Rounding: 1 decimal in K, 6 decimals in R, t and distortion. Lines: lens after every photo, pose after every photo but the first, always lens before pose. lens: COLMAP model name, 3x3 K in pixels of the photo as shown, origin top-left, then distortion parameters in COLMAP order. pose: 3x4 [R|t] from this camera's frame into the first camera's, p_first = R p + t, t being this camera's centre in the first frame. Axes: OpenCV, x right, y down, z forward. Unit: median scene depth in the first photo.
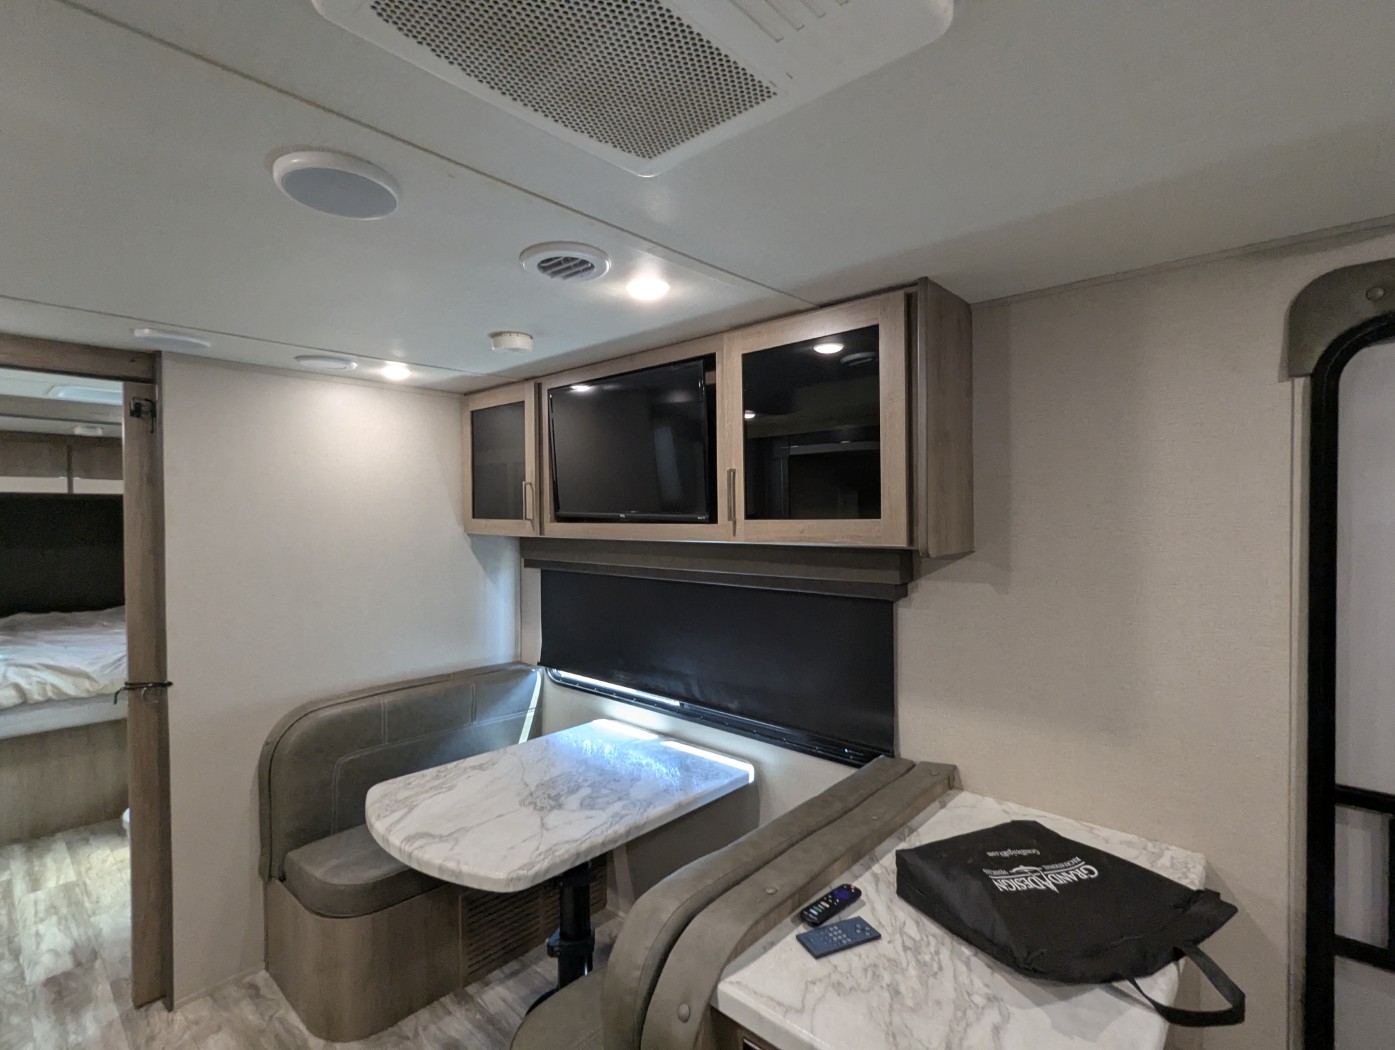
lens RADIAL K [[663.3, 0, 697.0], [0, 663.3, 527.6], [0, 0, 1]] dist [-0.004330, 0.003496]
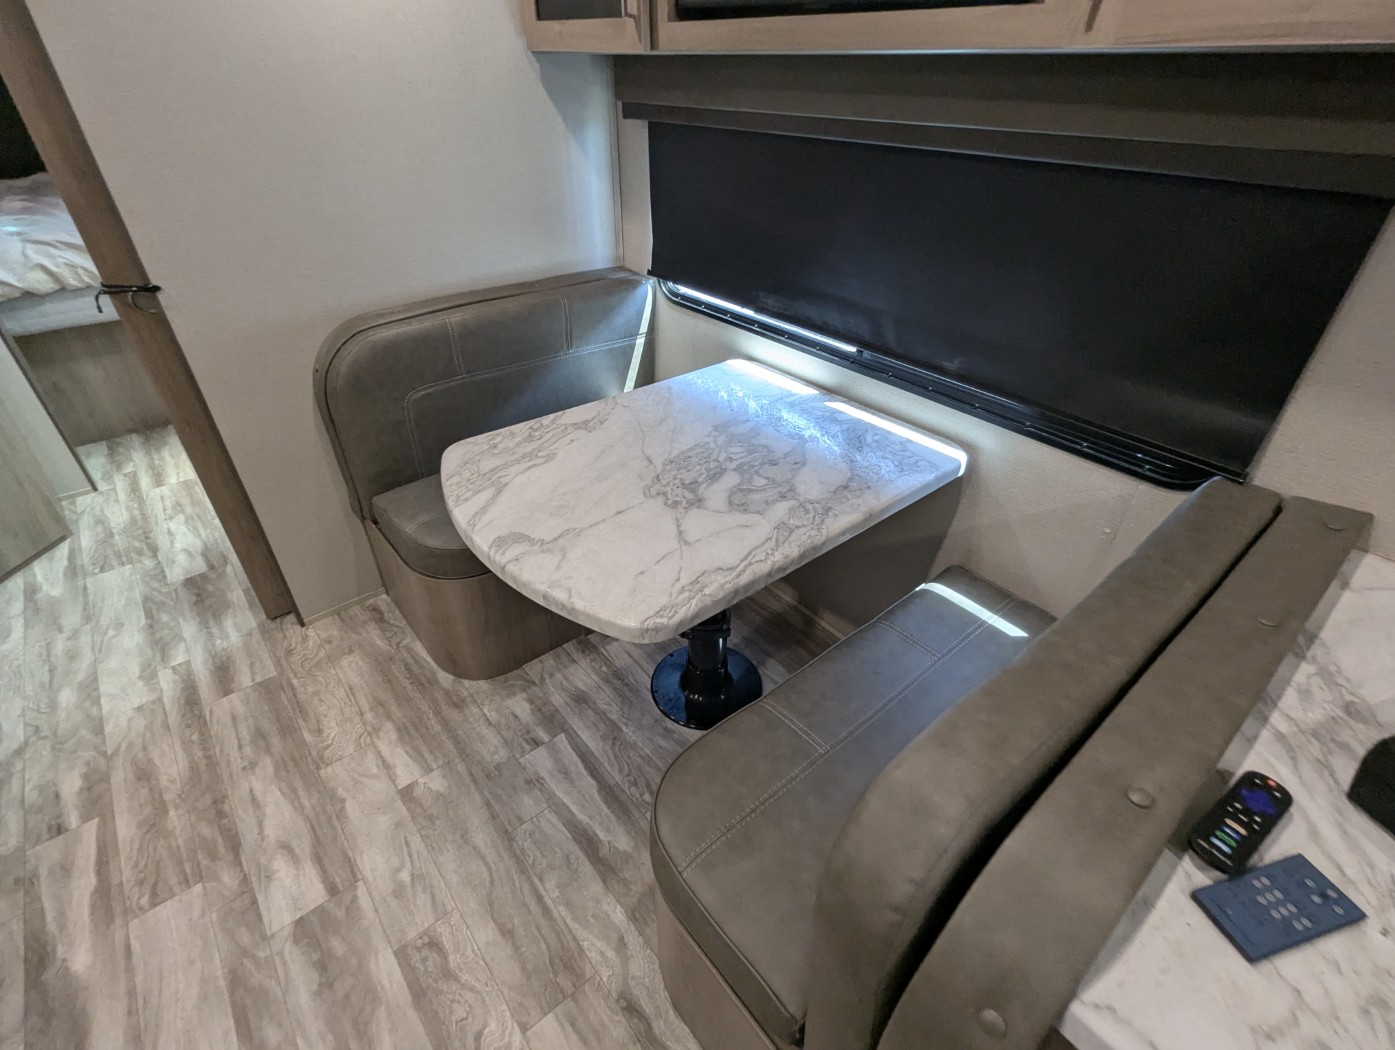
lens RADIAL K [[663.3, 0, 697.7], [0, 663.3, 524.3], [0, 0, 1]] dist [-0.004330, 0.003496]
pose [[0.990217, 0.089816, -0.106787, -0.117445], [-0.015278, 0.830487, 0.556829, 0.039616], [0.138697, -0.549750, 0.823734, 0.358958]]
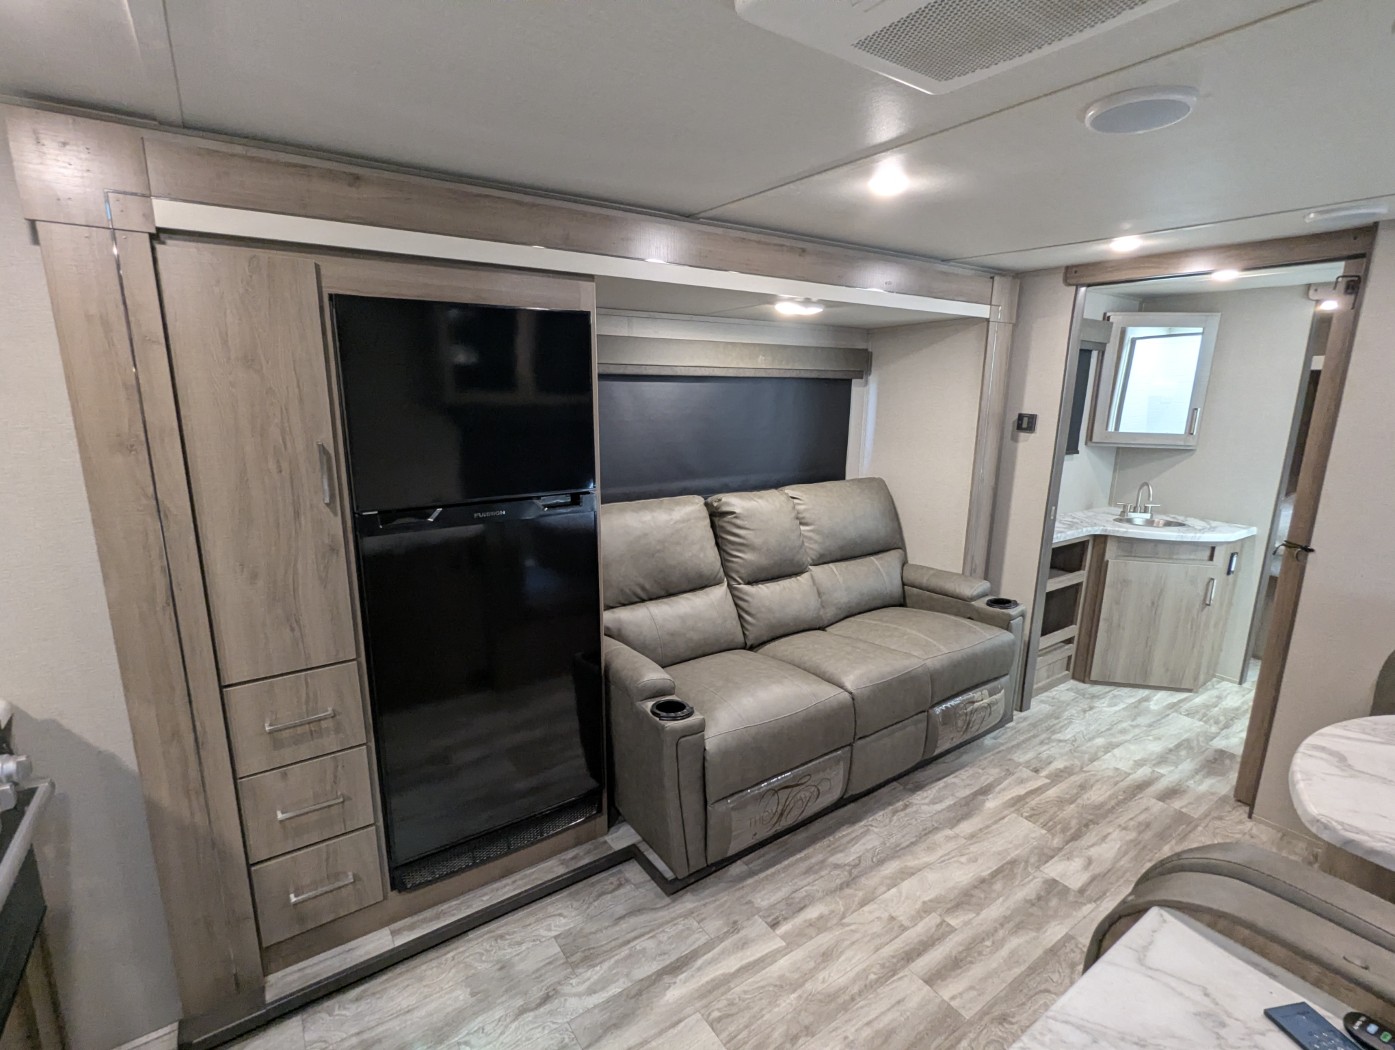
lens RADIAL K [[663.3, 0, 696.5], [0, 663.3, 525.9], [0, 0, 1]] dist [-0.004330, 0.003496]
pose [[-0.227559, 0.204039, -0.952148, 0.468241], [-0.031776, 0.975724, 0.216685, -0.005654], [0.973246, 0.079564, -0.215552, 0.261539]]
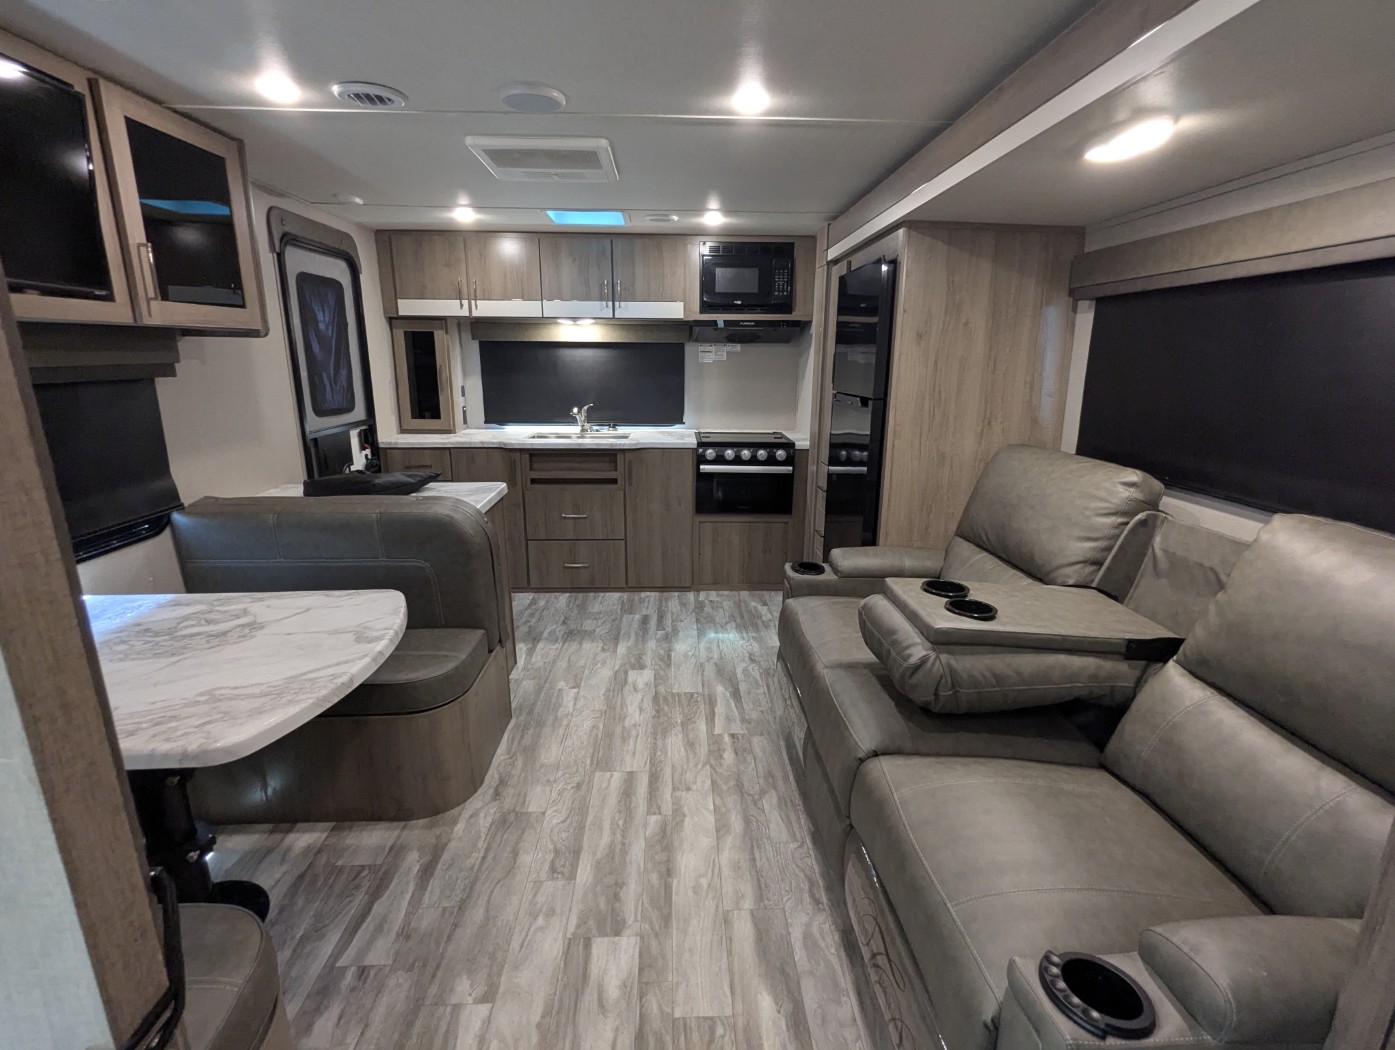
lens RADIAL K [[663.3, 0, 698.6], [0, 663.3, 528.9], [0, 0, 1]] dist [-0.004330, 0.003496]
pose [[-0.700548, -0.180090, 0.690507, -1.104439], [0.015561, 0.963547, 0.267088, 0.058011], [-0.713436, 0.197853, -0.672208, 1.018107]]
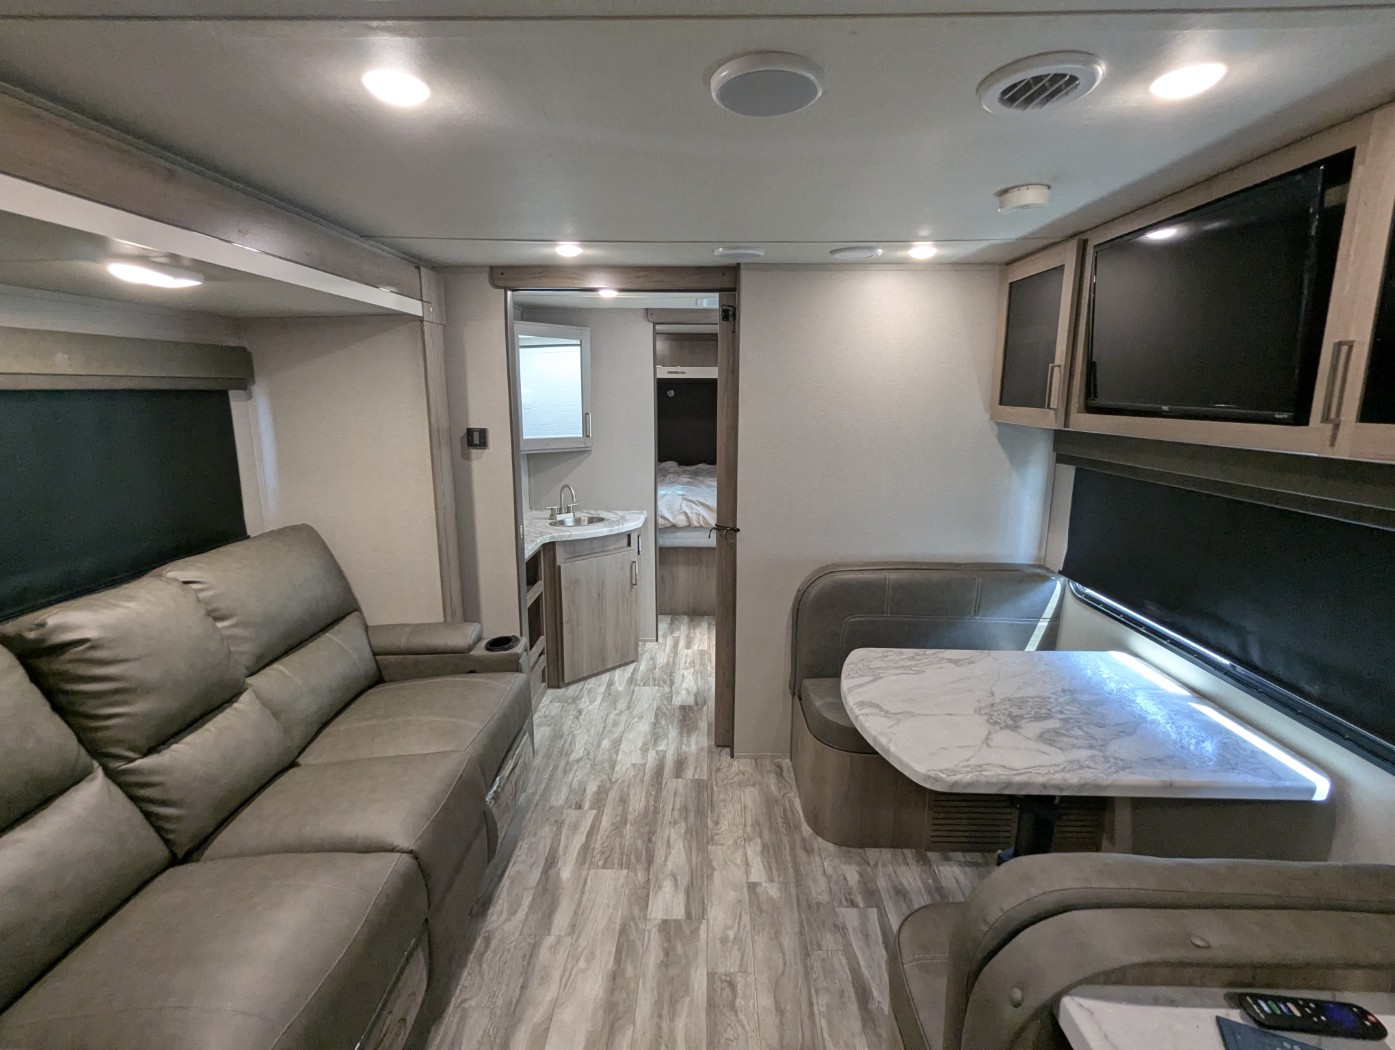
lens RADIAL K [[663.3, 0, 697.3], [0, 663.3, 527.8], [0, 0, 1]] dist [-0.004330, 0.003496]
pose [[0.658547, 0.156922, -0.735997, 0.122344], [-0.019997, 0.981321, 0.191335, -0.019452], [0.752274, -0.111285, 0.649384, 0.086897]]
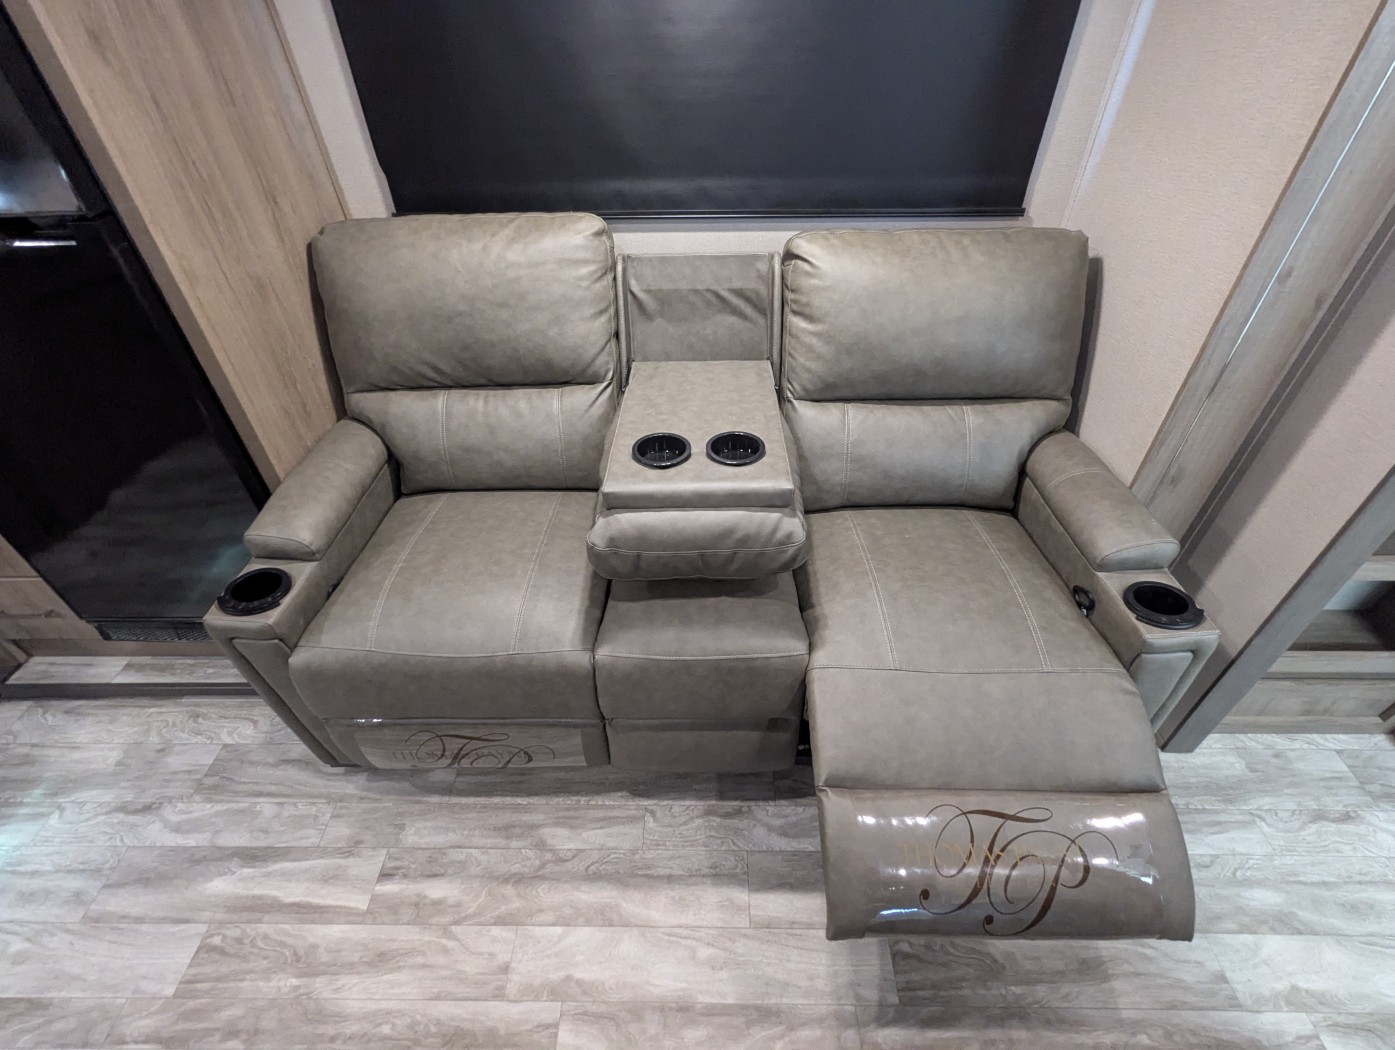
lens RADIAL K [[663.3, 0, 694.3], [0, 663.3, 527.5], [0, 0, 1]] dist [-0.004330, 0.003496]
pose [[-0.749678, 0.441952, -0.492606, -0.423835], [0.001377, 0.745380, 0.666638, -0.010969], [0.661801, 0.499086, -0.559404, 0.655946]]
